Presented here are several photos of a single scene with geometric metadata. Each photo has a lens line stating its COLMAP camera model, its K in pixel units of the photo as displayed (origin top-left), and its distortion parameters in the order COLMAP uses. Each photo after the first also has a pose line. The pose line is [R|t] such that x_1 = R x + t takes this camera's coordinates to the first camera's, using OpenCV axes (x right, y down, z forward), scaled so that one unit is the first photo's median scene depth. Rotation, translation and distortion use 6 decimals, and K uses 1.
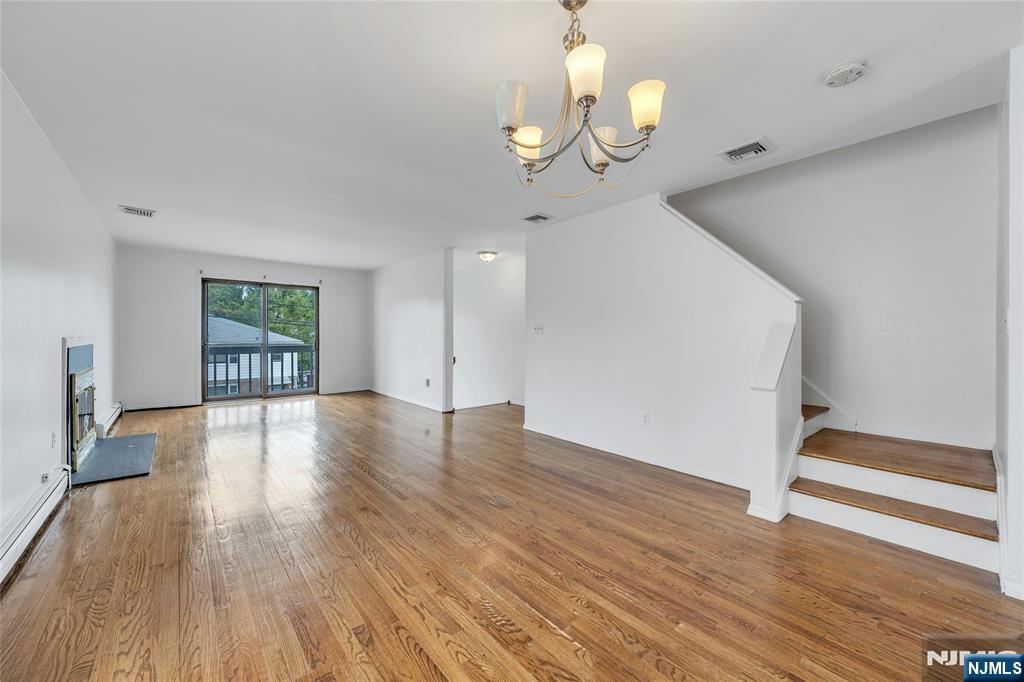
lens RADIAL K [[393.1, 0, 501.3], [0, 393.1, 337.9], [0, 0, 1]] dist [0.000143, -0.000024]
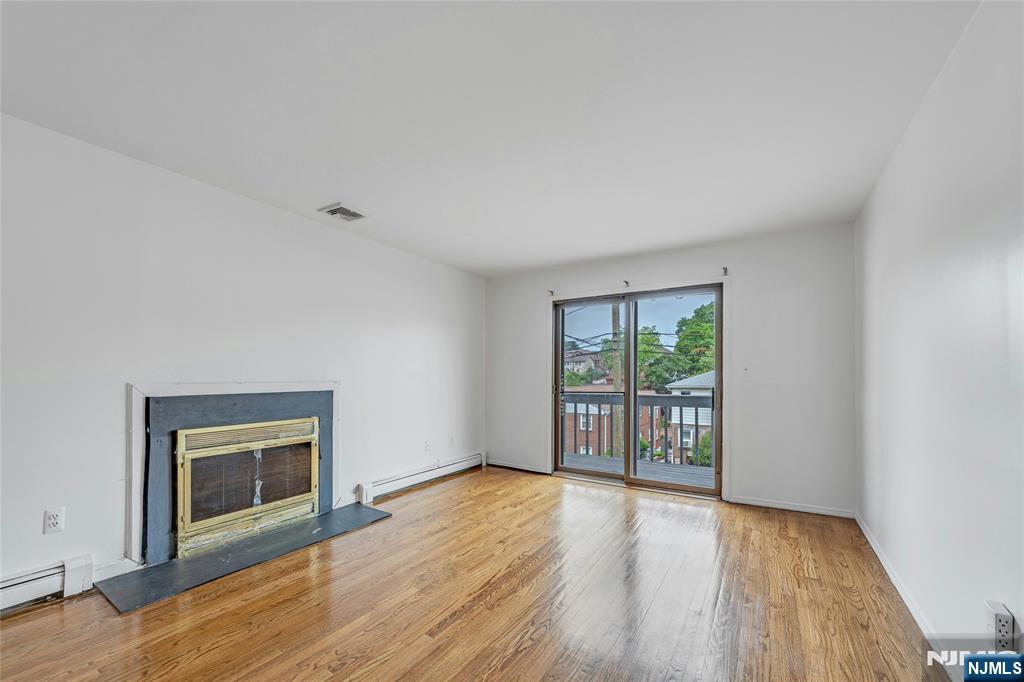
lens RADIAL K [[399.3, 0, 506.8], [0, 399.3, 376.3], [0, 0, 1]] dist [-0.000250, -0.000035]
pose [[0.297066, -0.004302, -0.954847, -0.161201], [-0.007143, 0.999952, -0.006727, -0.014650], [0.954830, 0.008819, 0.297021, 1.481012]]
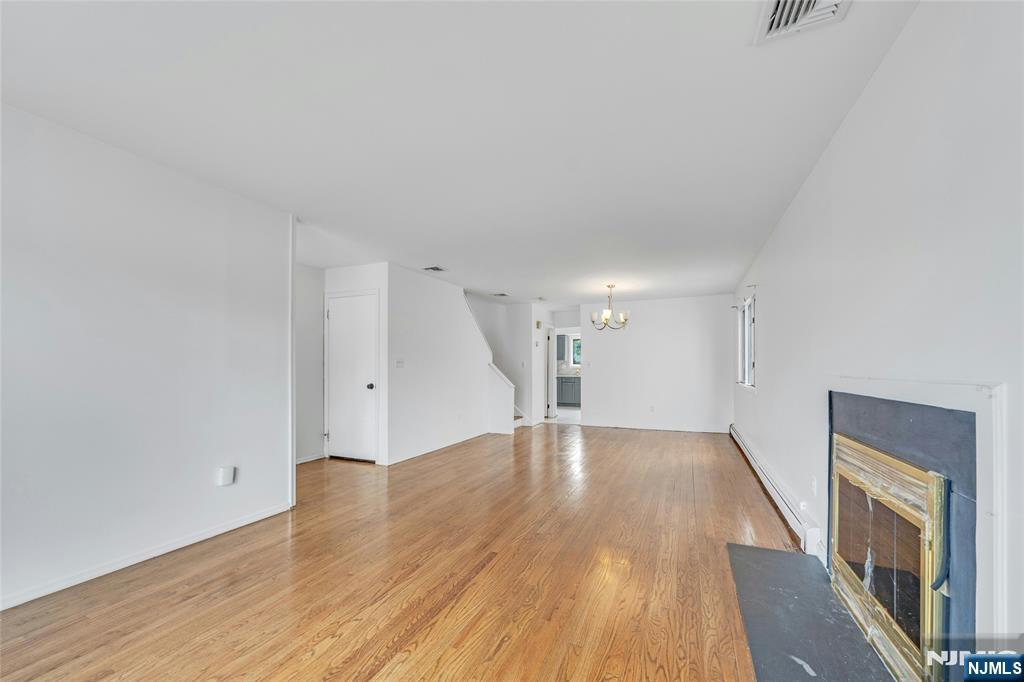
lens RADIAL K [[397.1, 0, 505.4], [0, 397.1, 365.4], [0, 0, 1]] dist [-0.000067, 0.000118]
pose [[-0.433956, 0.000152, 0.900934, -1.539045], [0.004690, 0.999987, 0.002090, -0.024518], [-0.900922, 0.005132, -0.433951, 1.894290]]
